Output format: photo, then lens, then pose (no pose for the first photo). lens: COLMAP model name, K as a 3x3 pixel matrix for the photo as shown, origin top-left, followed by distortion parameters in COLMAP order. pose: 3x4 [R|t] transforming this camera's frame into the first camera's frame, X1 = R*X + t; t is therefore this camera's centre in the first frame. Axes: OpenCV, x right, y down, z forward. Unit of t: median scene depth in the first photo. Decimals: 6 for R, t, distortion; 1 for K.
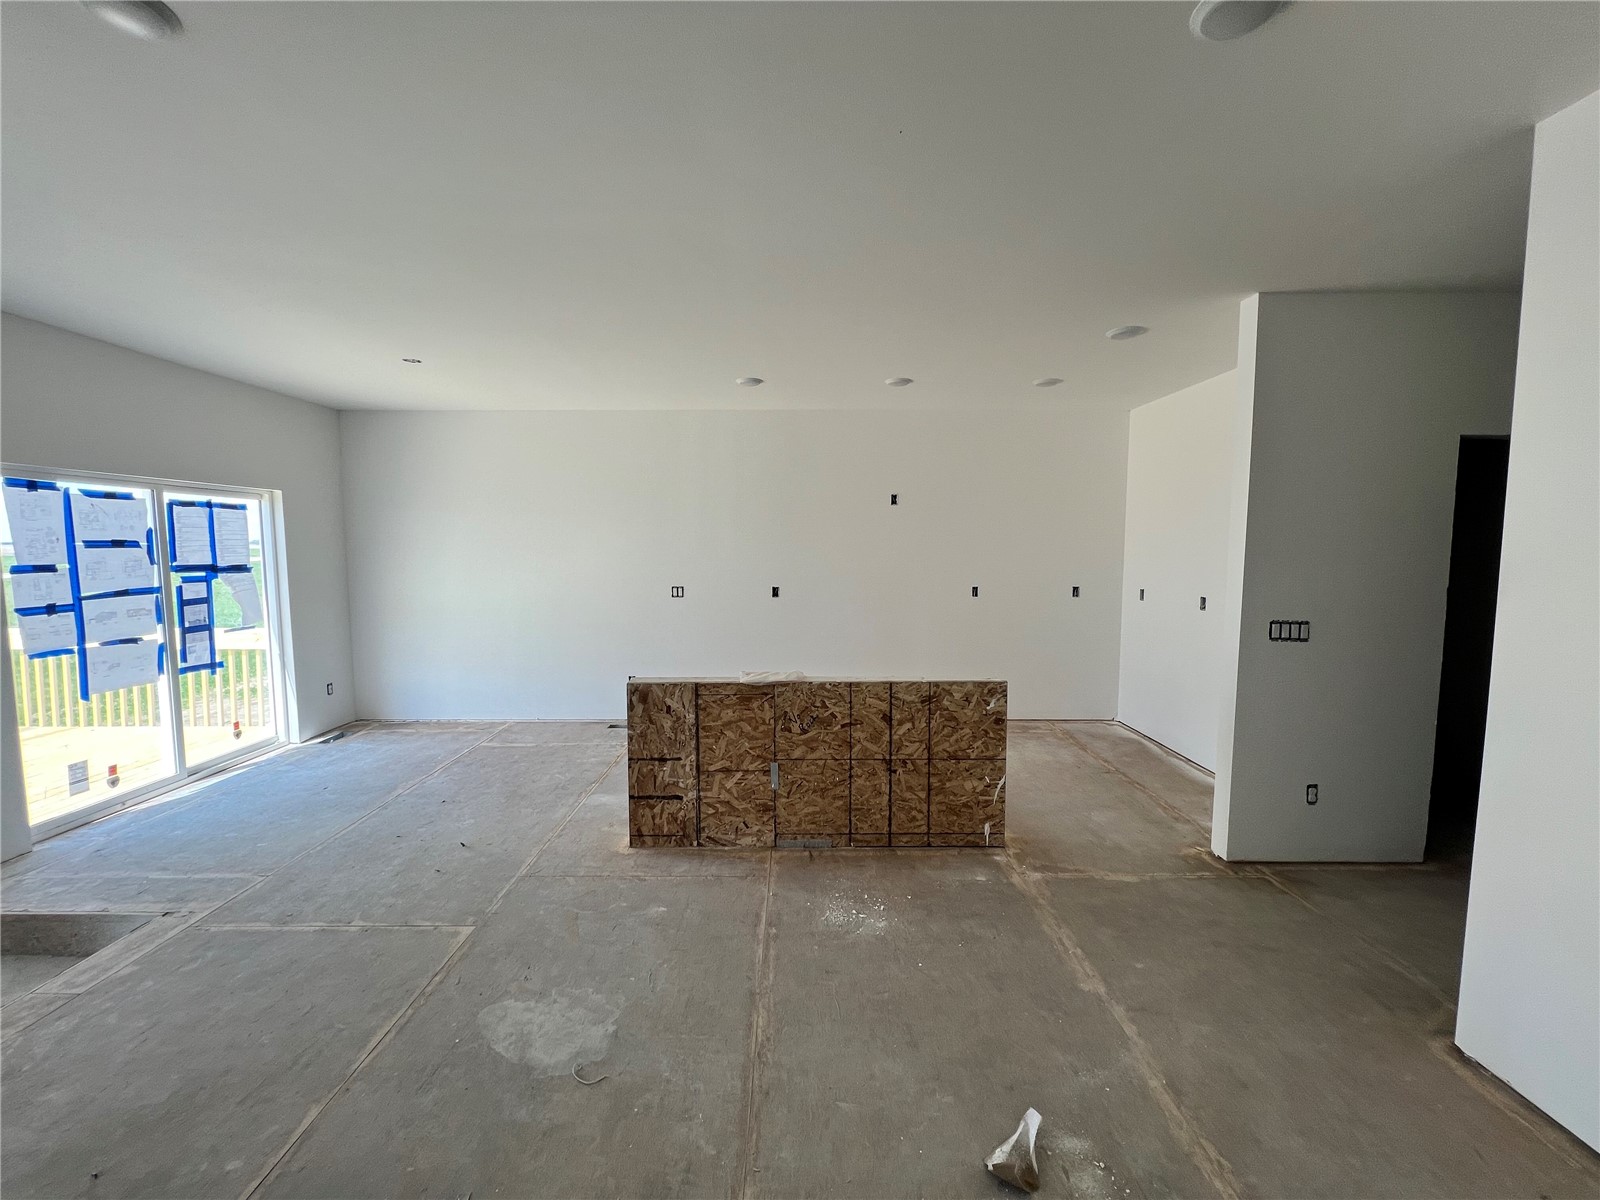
lens RADIAL K [[639.1, 0, 799.6], [0, 639.1, 596.9], [0, 0, 1]] dist [-0.002648, 0.000204]
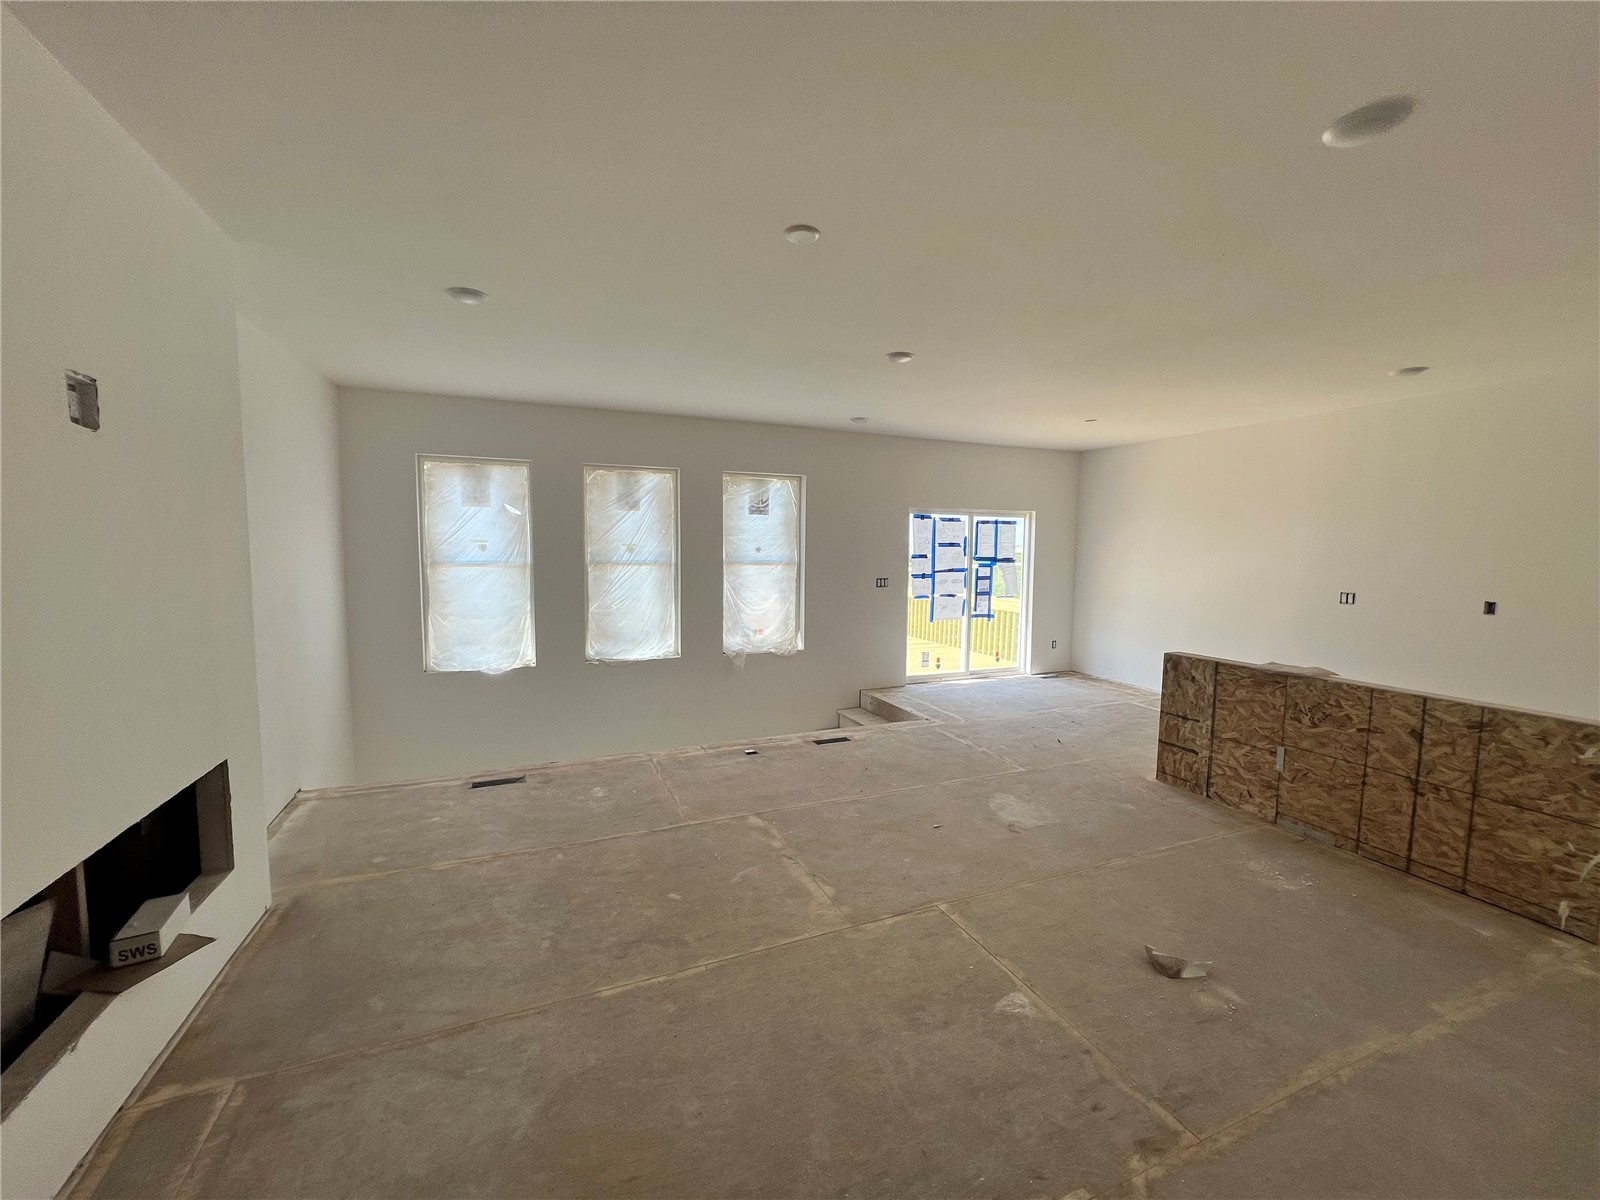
lens RADIAL K [[642.9, 0, 792.4], [0, 642.9, 597.0], [0, 0, 1]] dist [-0.002699, 0.001032]
pose [[0.378954, 0.078158, -0.922109, 0.608186], [-0.083441, 0.995254, 0.050067, 0.018269], [0.921646, 0.057969, 0.383677, -0.198992]]
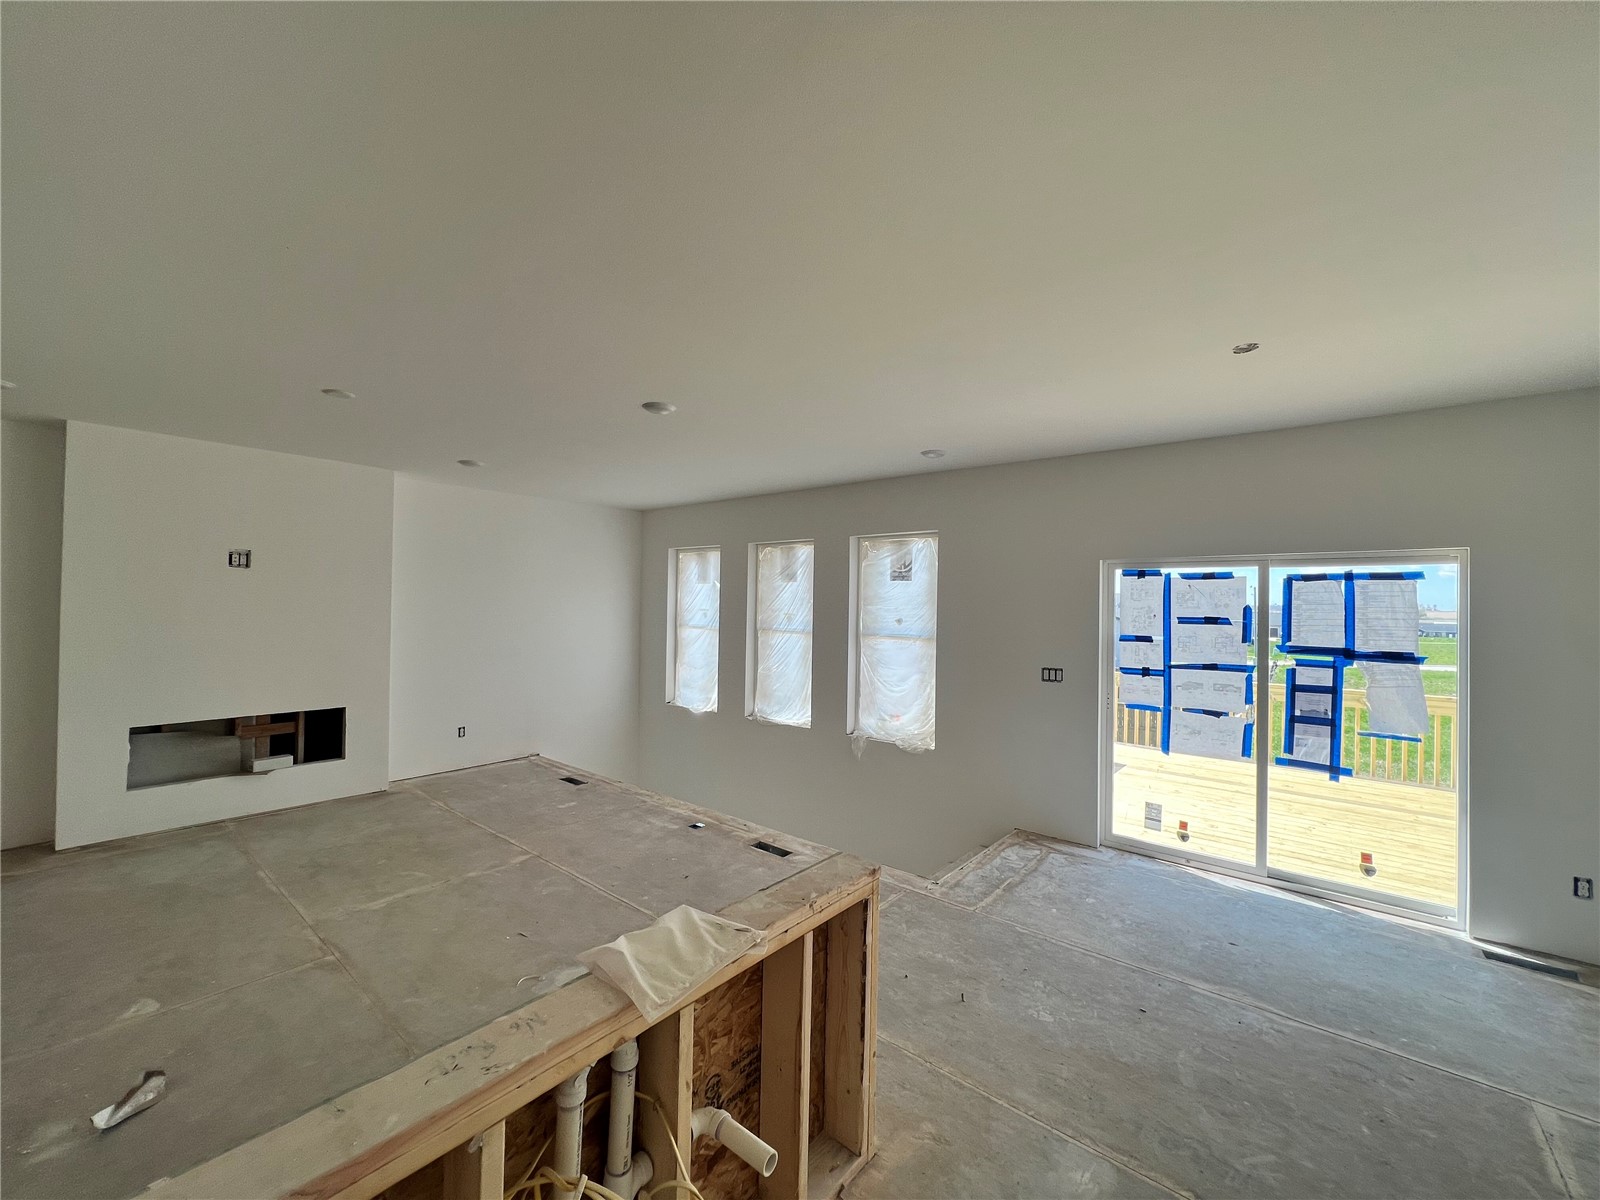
lens RADIAL K [[639.1, 0, 793.6], [0, 639.1, 591.9], [0, 0, 1]] dist [-0.002648, 0.000204]
pose [[-0.647292, -0.026782, -0.761771, 0.222812], [-0.077870, 0.996477, 0.031134, -0.121392], [0.758254, 0.079472, -0.647098, 1.271938]]
